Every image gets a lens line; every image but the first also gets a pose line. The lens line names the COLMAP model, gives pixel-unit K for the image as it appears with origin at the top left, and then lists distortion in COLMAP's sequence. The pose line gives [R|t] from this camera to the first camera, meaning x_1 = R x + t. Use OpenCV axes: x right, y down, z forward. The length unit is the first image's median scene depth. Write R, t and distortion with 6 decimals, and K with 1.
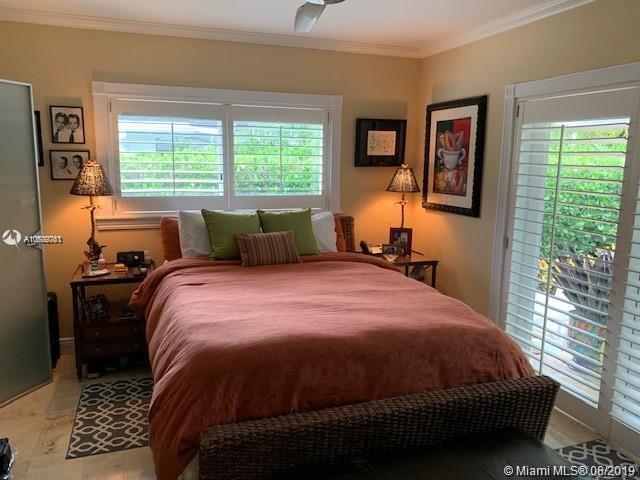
lens RADIAL K [[494.7, 0, 308.3], [0, 494.7, 231.0], [0, 0, 1]] dist [0.052478, -0.001615]
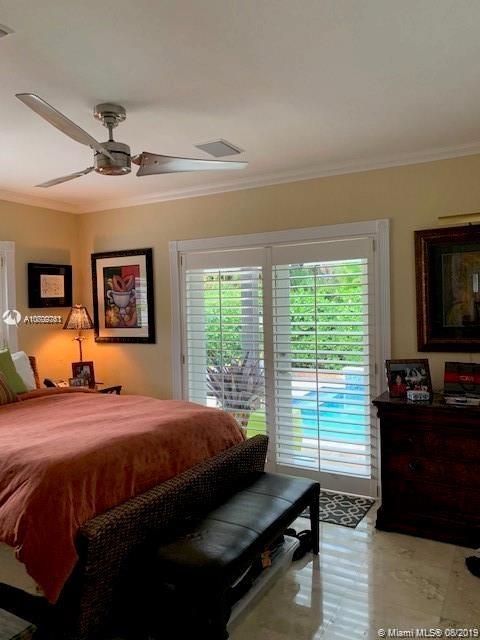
lens RADIAL K [[489.6, 0, 241.2], [0, 489.6, 311.8], [0, 0, 1]] dist [0.004545, 0.005003]
pose [[0.748858, -0.042784, 0.661348, -0.312884], [0.132819, 0.987357, -0.086520, 0.030083], [-0.649285, 0.152631, 0.745072, -0.064480]]
